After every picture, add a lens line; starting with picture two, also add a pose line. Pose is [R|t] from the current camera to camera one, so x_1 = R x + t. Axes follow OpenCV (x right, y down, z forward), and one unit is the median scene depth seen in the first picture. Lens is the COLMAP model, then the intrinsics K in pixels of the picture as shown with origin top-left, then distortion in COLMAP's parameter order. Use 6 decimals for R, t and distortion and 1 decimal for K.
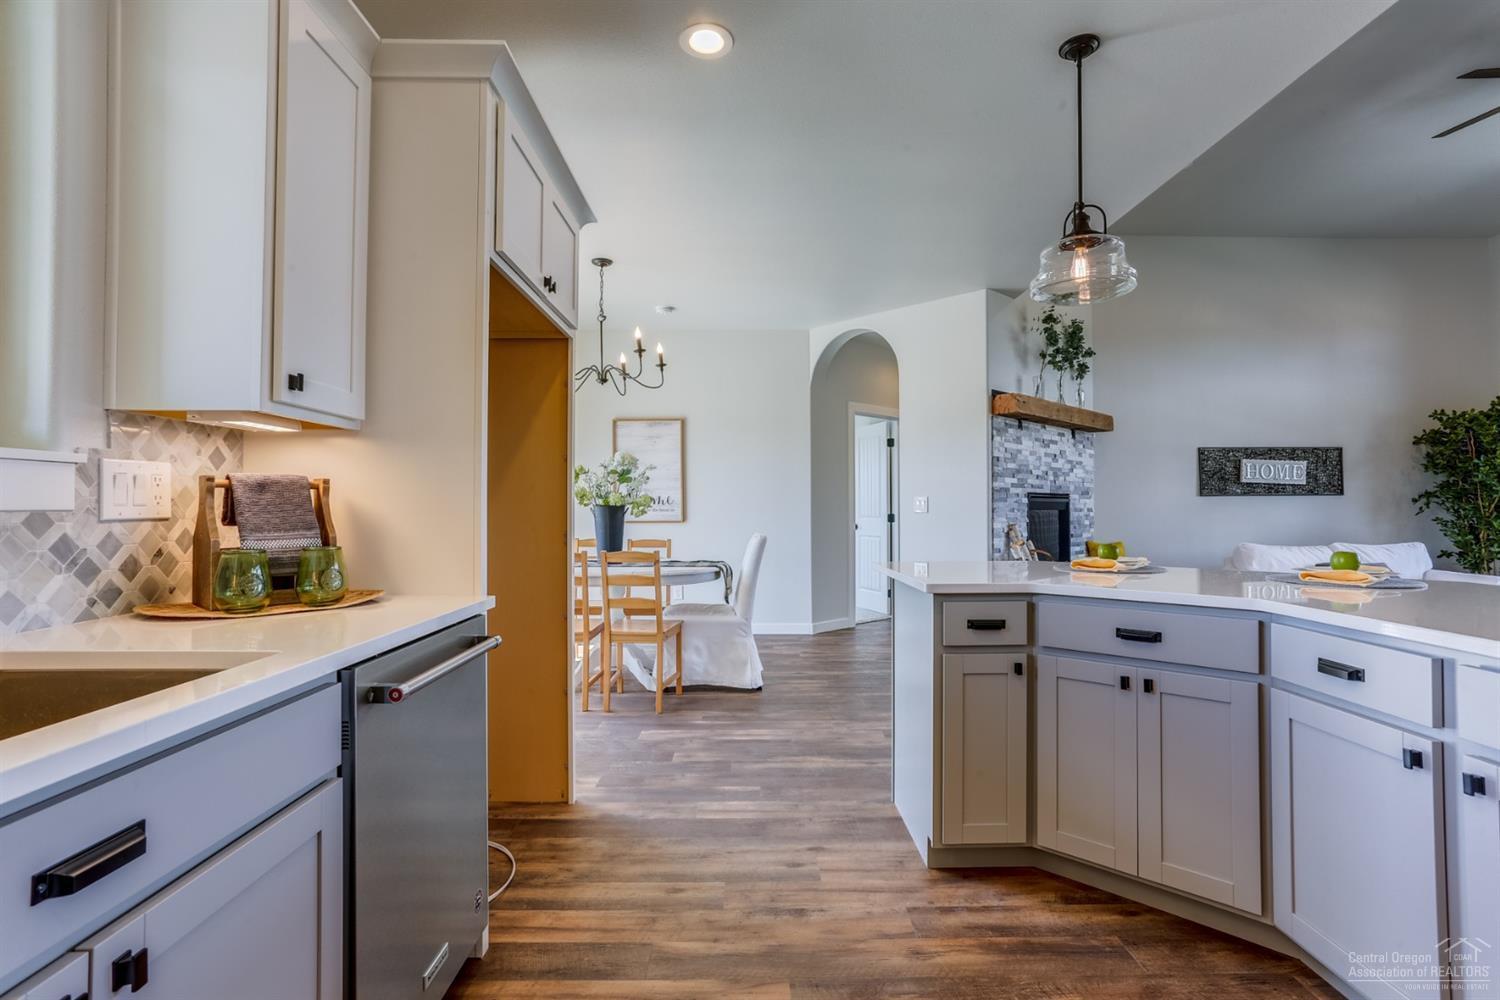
lens RADIAL K [[733.5, 0, 774.3], [0, 733.5, 501.5], [0, 0, 1]] dist [-0.037927, 0.023554]
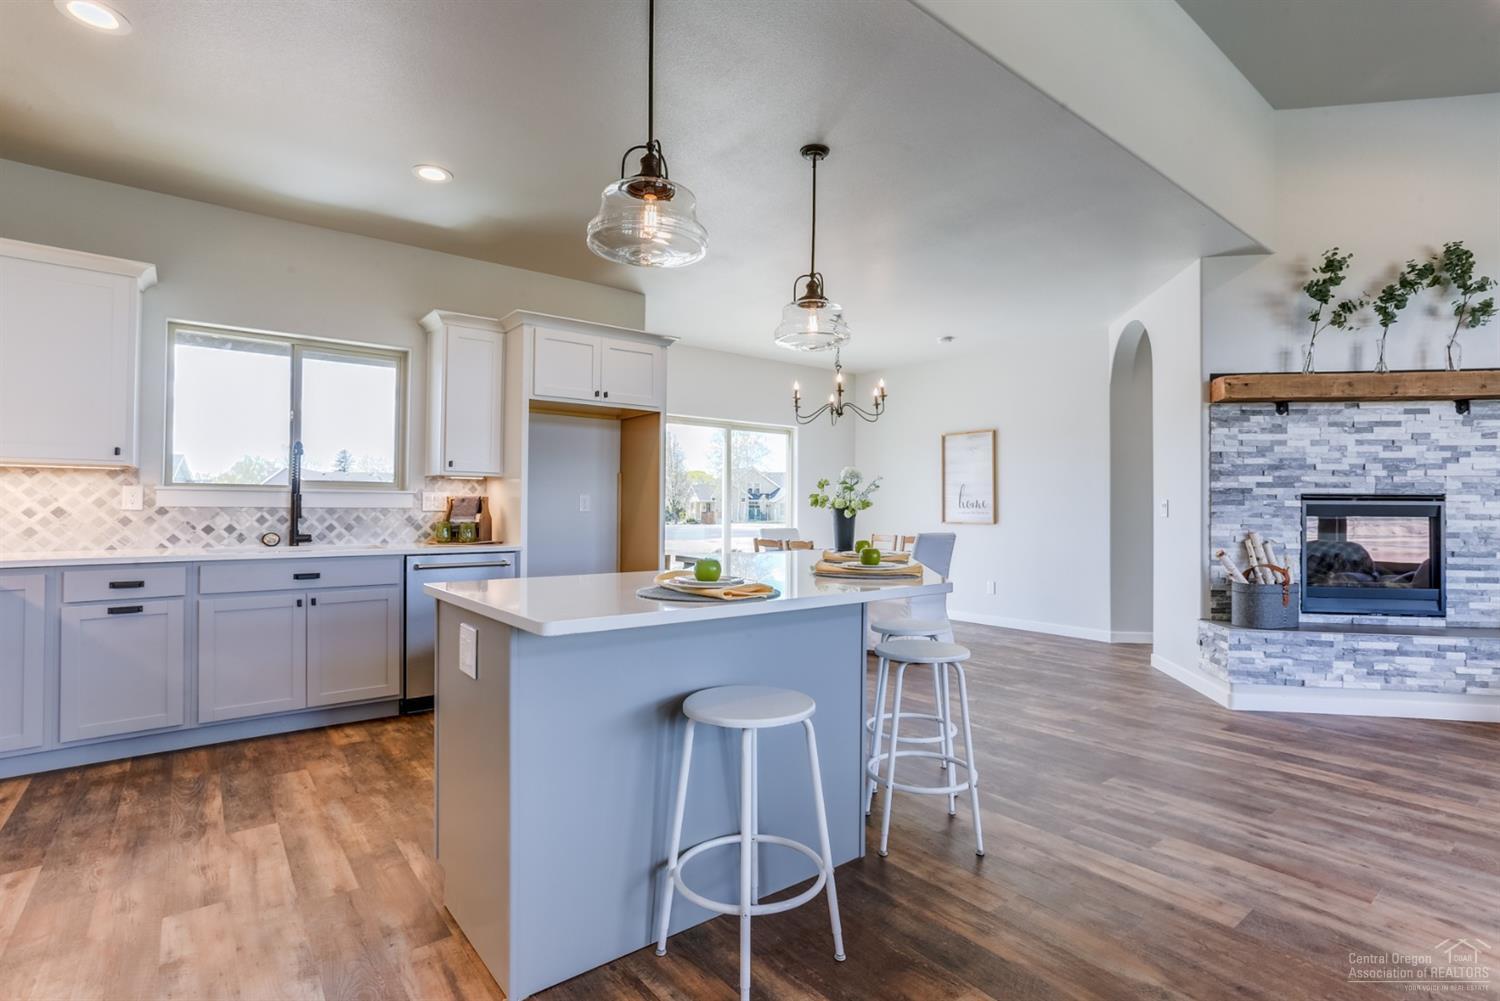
lens RADIAL K [[733.5, 0, 754.0], [0, 733.5, 499.4], [0, 0, 1]] dist [-0.037927, 0.023554]
pose [[0.598289, -0.005844, -0.801259, 0.594091], [0.000393, 0.999975, -0.007000, -0.000772], [0.801280, 0.003873, 0.598277, 0.060314]]
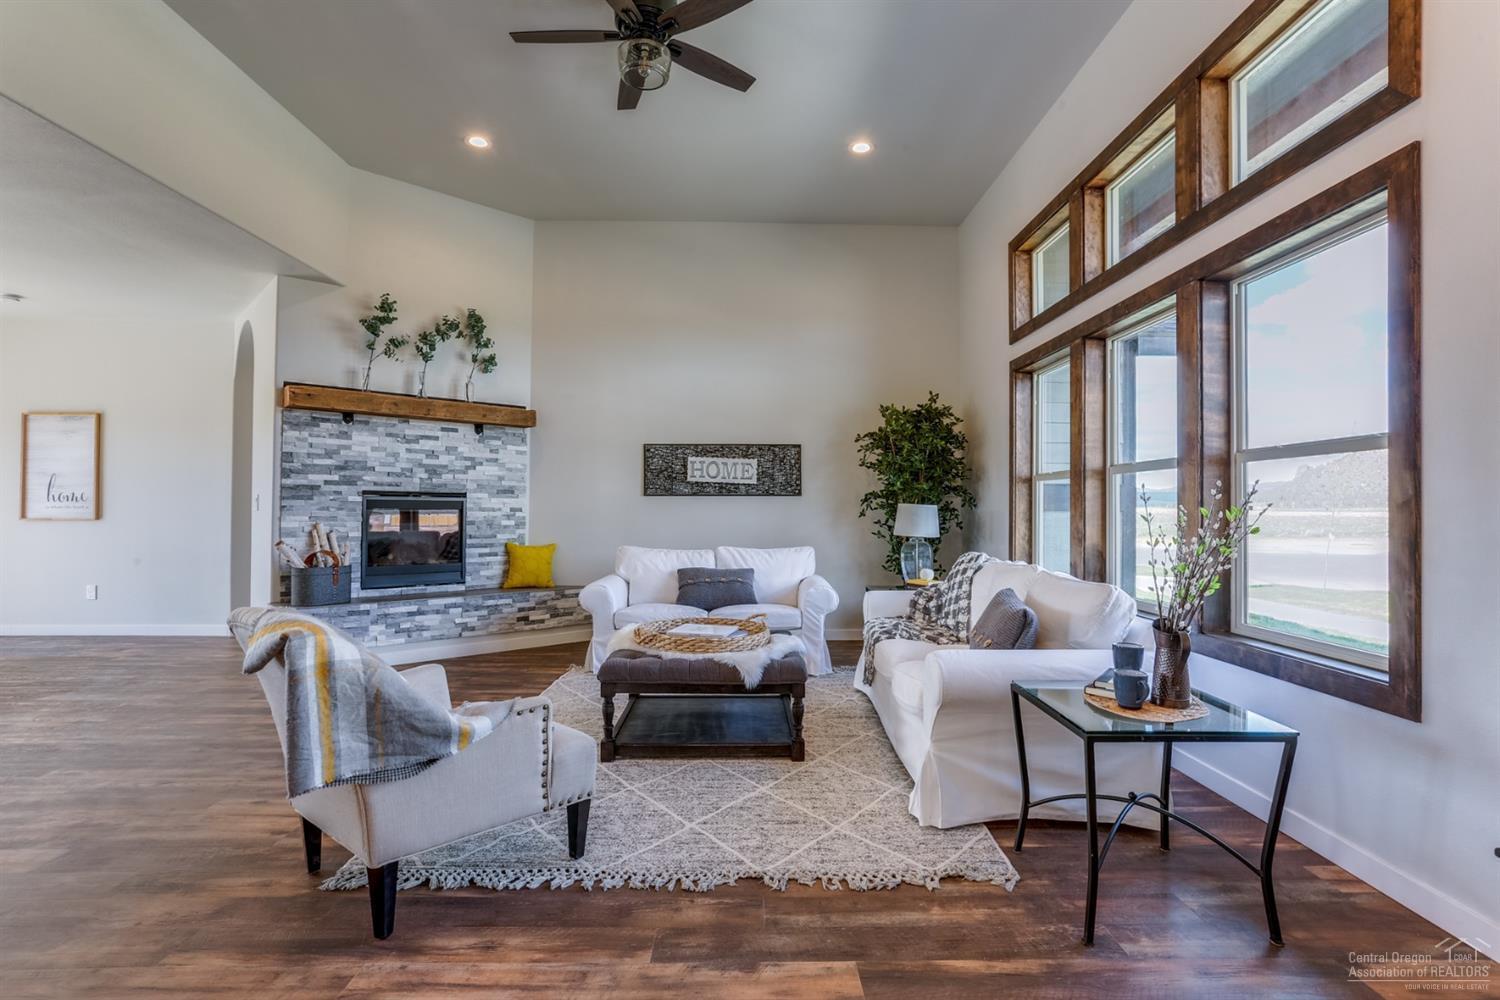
lens RADIAL K [[733.5, 0, 754.6], [0, 733.5, 494.8], [0, 0, 1]] dist [-0.037927, 0.023554]
pose [[0.999872, 0.006675, -0.014543, 0.836310], [-0.006801, 0.999939, -0.008686, -0.001867], [0.014485, 0.008784, 0.999857, 0.062069]]
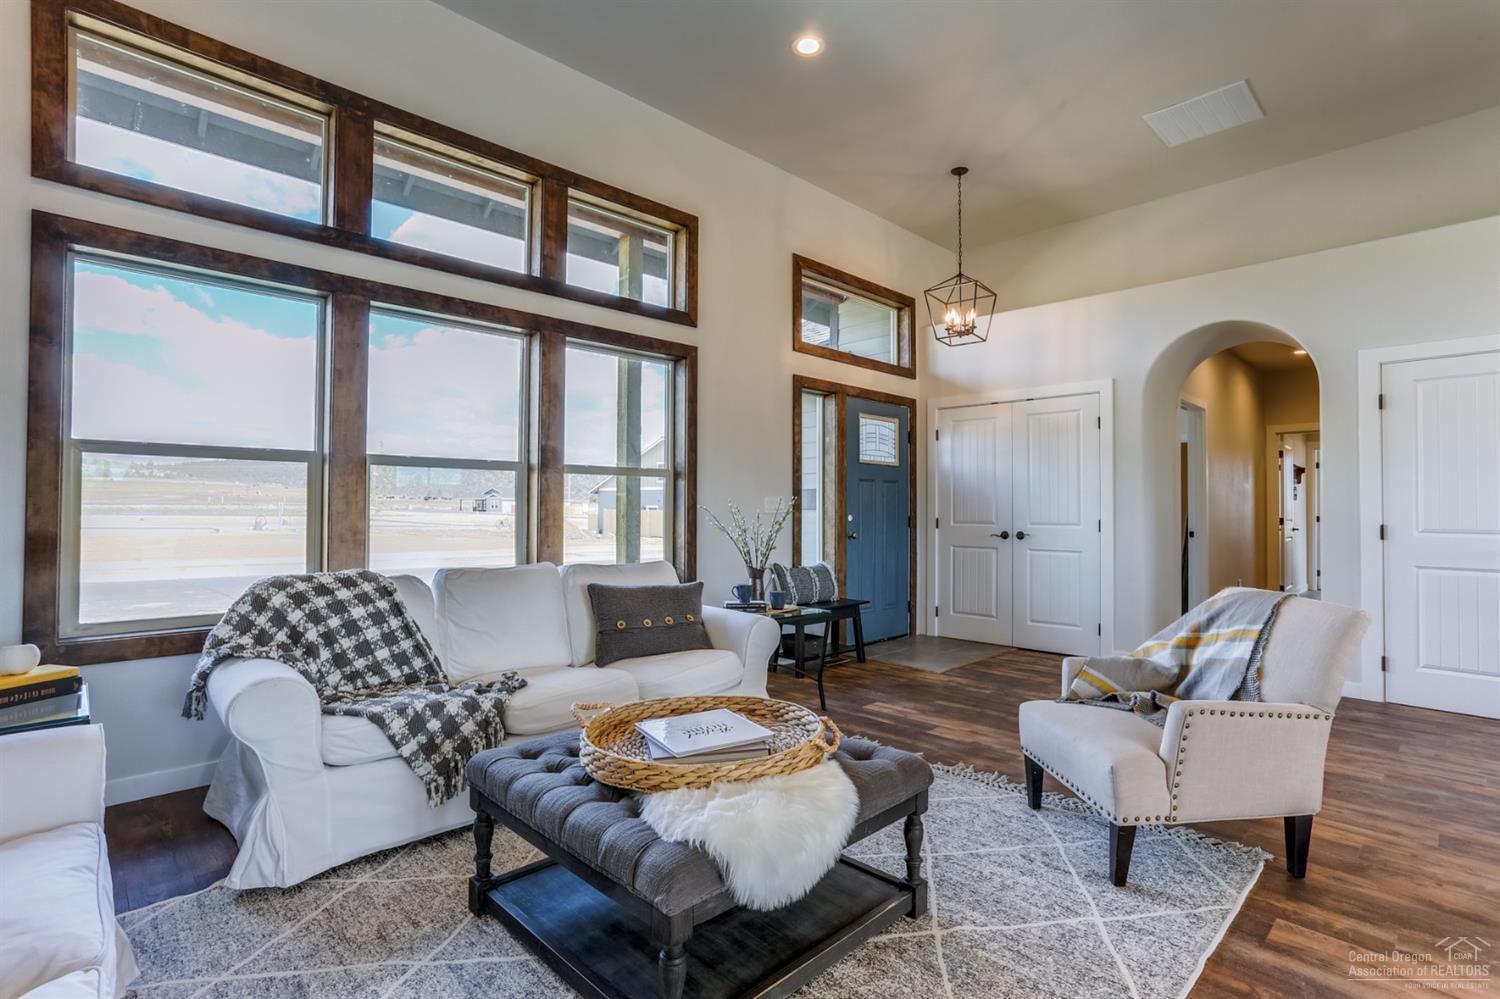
lens RADIAL K [[733.5, 0, 752.2], [0, 733.5, 491.7], [0, 0, 1]] dist [-0.037927, 0.023554]
pose [[-0.681980, 0.014253, 0.731232, 0.516640], [-0.010837, 0.999503, -0.029589, 0.006173], [-0.731290, -0.028103, -0.681487, 0.915814]]
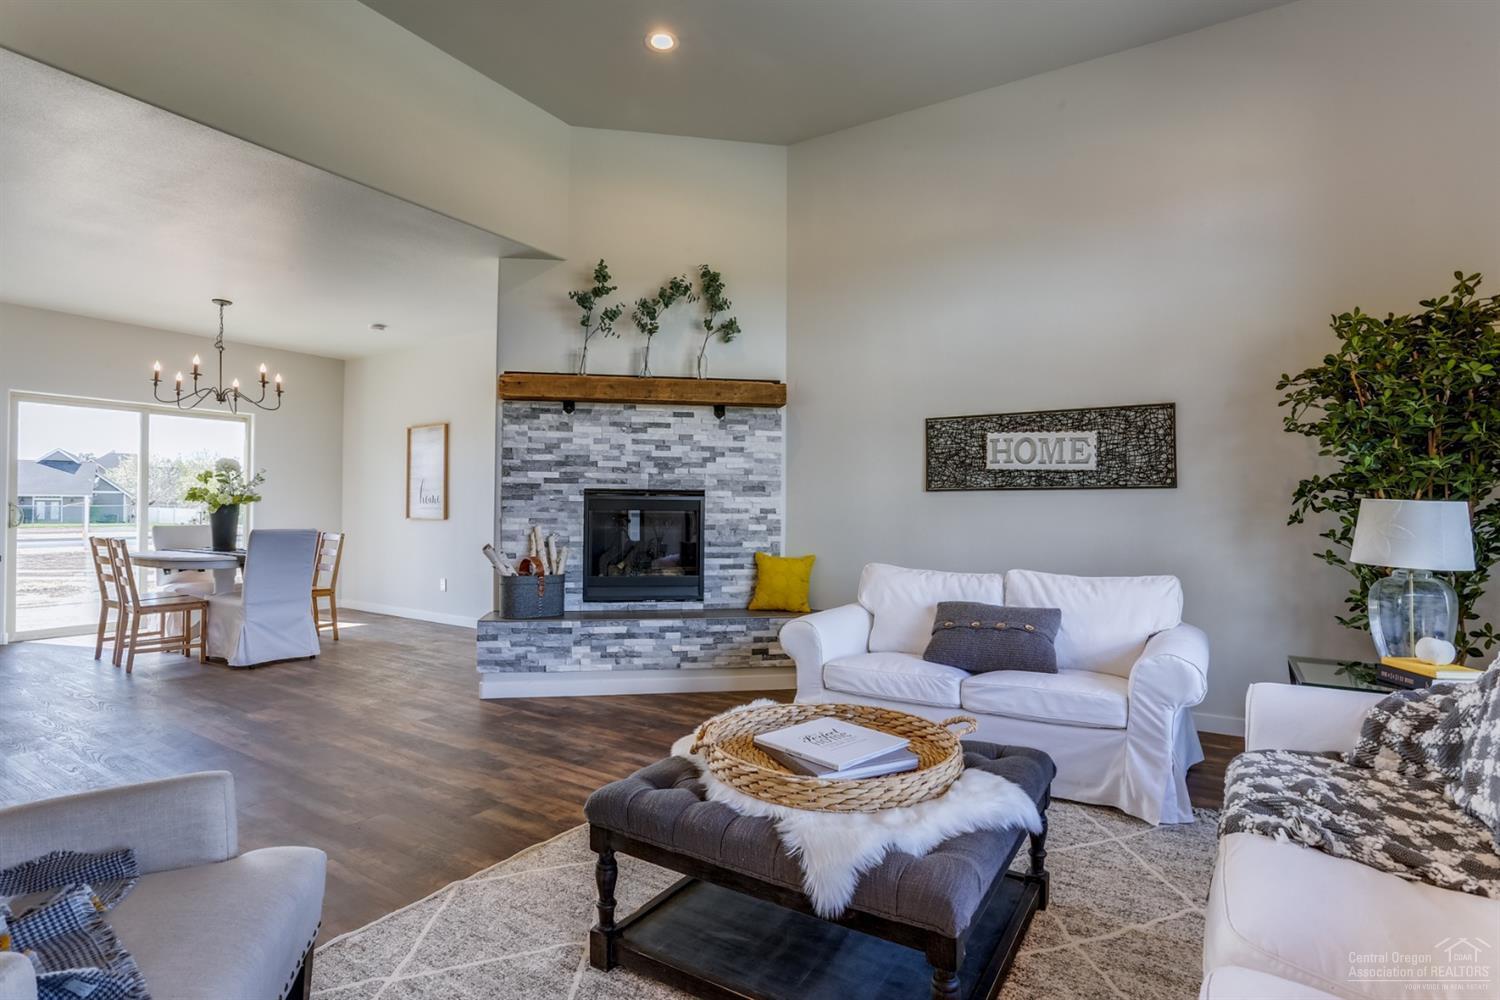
lens RADIAL K [[742.9, 0, 753.3], [0, 742.9, 496.5], [0, 0, 1]] dist [-0.043365, 0.010346]
pose [[0.828004, -0.003188, -0.560714, 0.940341], [-0.001106, 0.999973, -0.007319, 0.002255], [0.560722, 0.006680, 0.827977, 0.395101]]
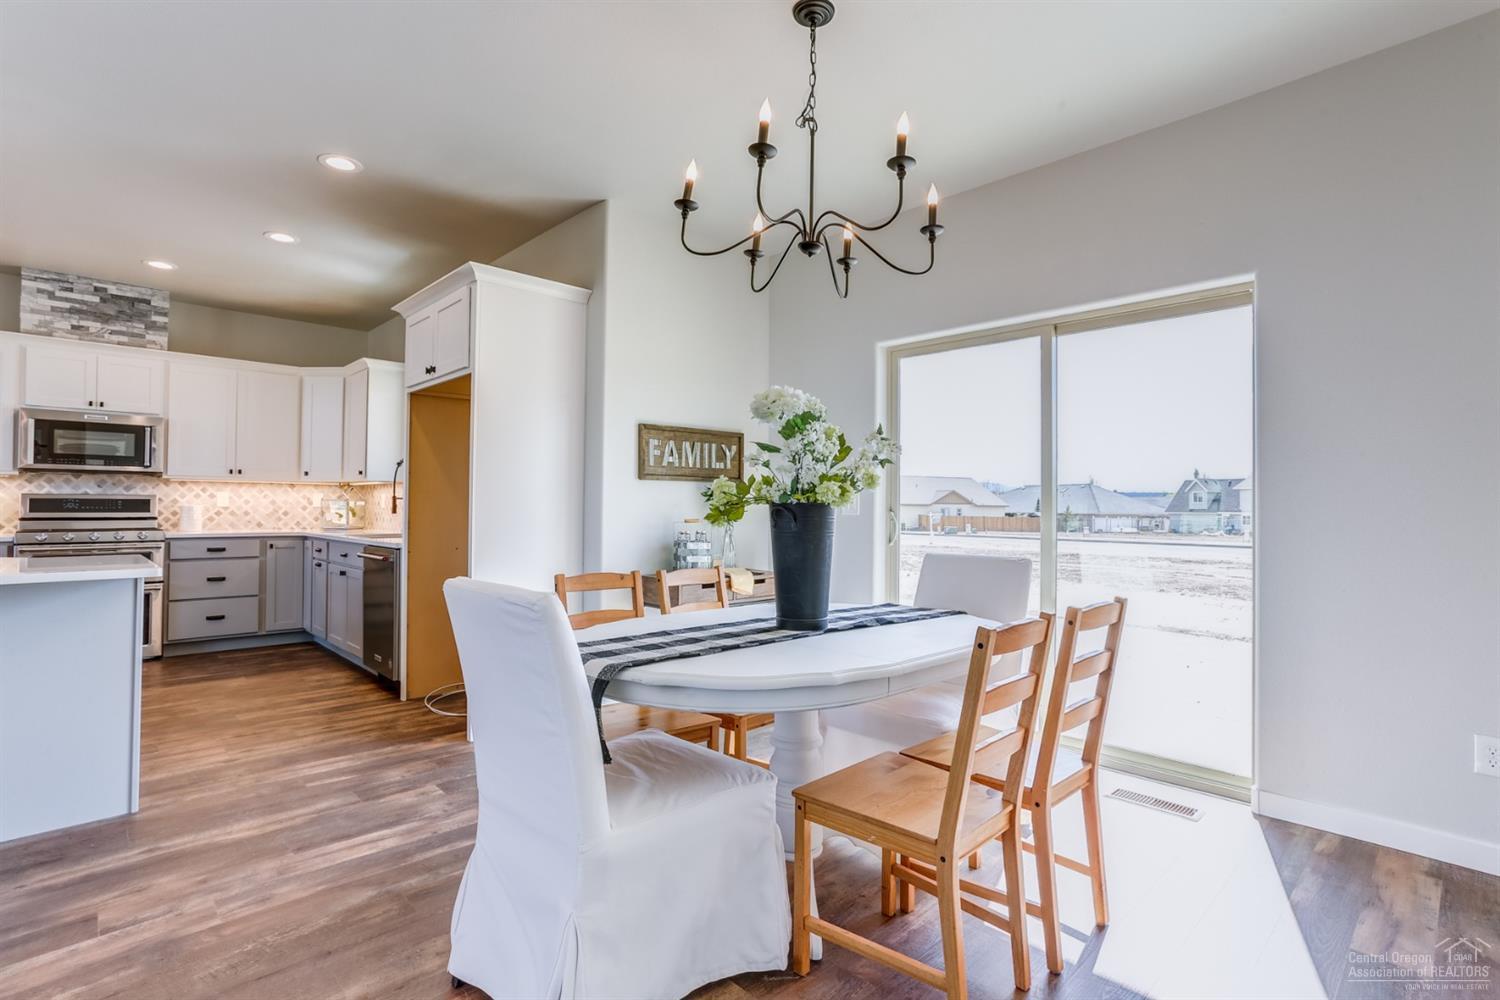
lens RADIAL K [[733.5, 0, 757.2], [0, 733.5, 496.2], [0, 0, 1]] dist [-0.037927, 0.023554]
pose [[-0.748294, -0.015233, -0.663192, 0.090073], [-0.001389, 0.999770, -0.021396, 0.008665], [0.663366, -0.015090, -0.748143, 1.073433]]
